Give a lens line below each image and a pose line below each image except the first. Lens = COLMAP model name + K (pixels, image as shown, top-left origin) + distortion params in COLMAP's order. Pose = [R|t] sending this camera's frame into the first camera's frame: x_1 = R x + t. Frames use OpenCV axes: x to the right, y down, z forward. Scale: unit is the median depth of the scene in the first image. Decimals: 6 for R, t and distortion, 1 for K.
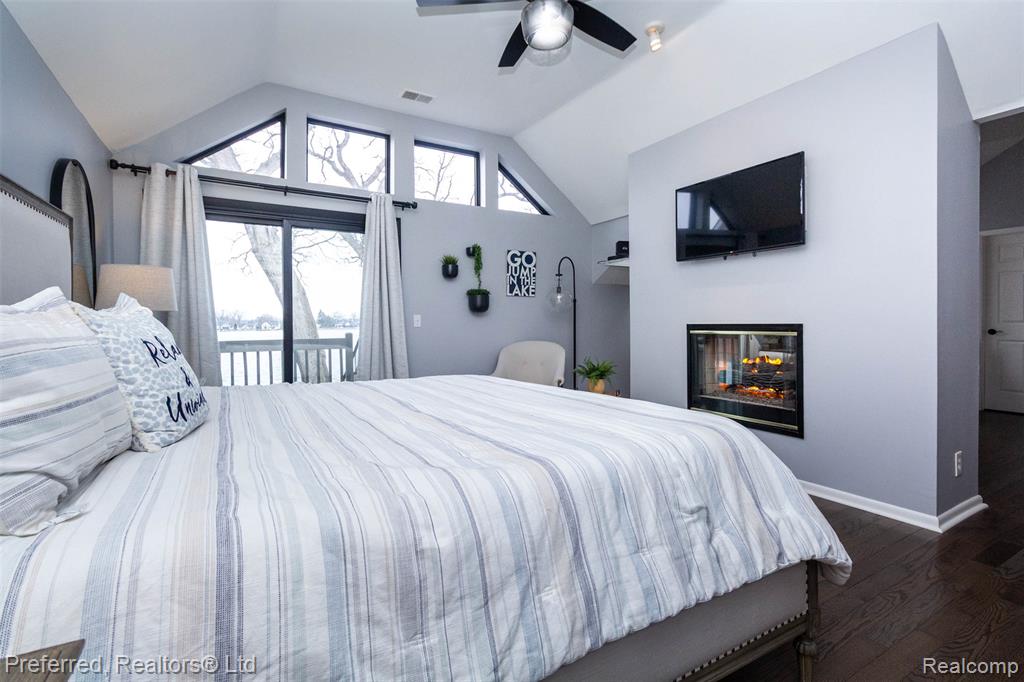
lens RADIAL K [[480.6, 0, 513.5], [0, 480.6, 336.9], [0, 0, 1]] dist [0.000099, 0.001436]
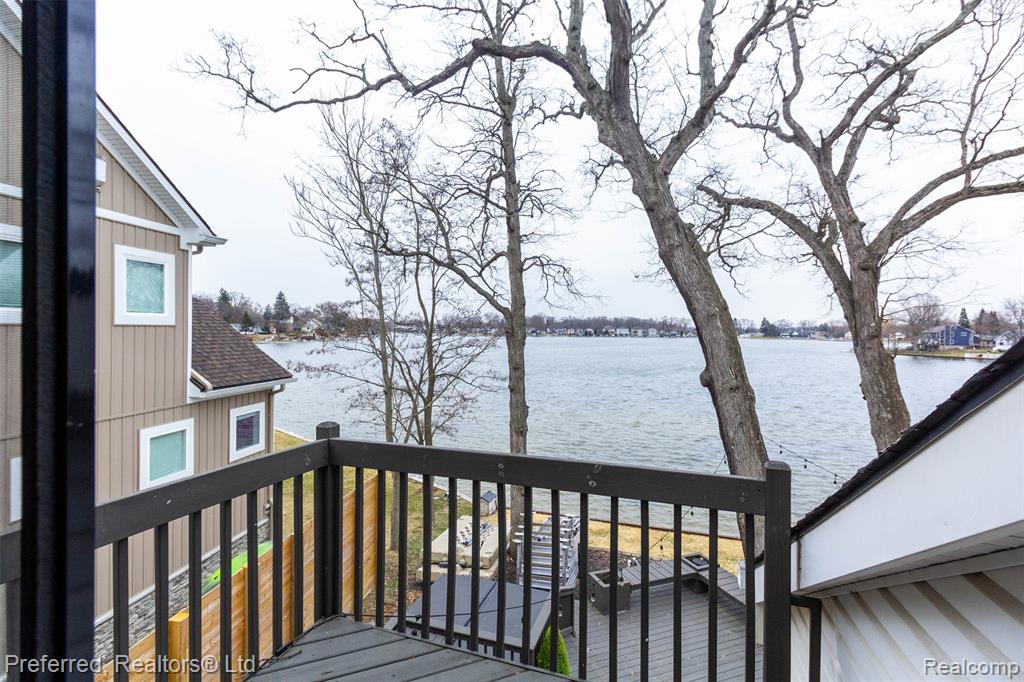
lens RADIAL K [[480.6, 0, 512.8], [0, 480.6, 340.8], [0, 0, 1]] dist [0.000099, 0.001436]
pose [[0.649387, 0.018872, -0.760224, -0.070356], [-0.025331, 0.999674, 0.003179, -0.025455], [0.760036, 0.017193, 0.649653, 0.212788]]
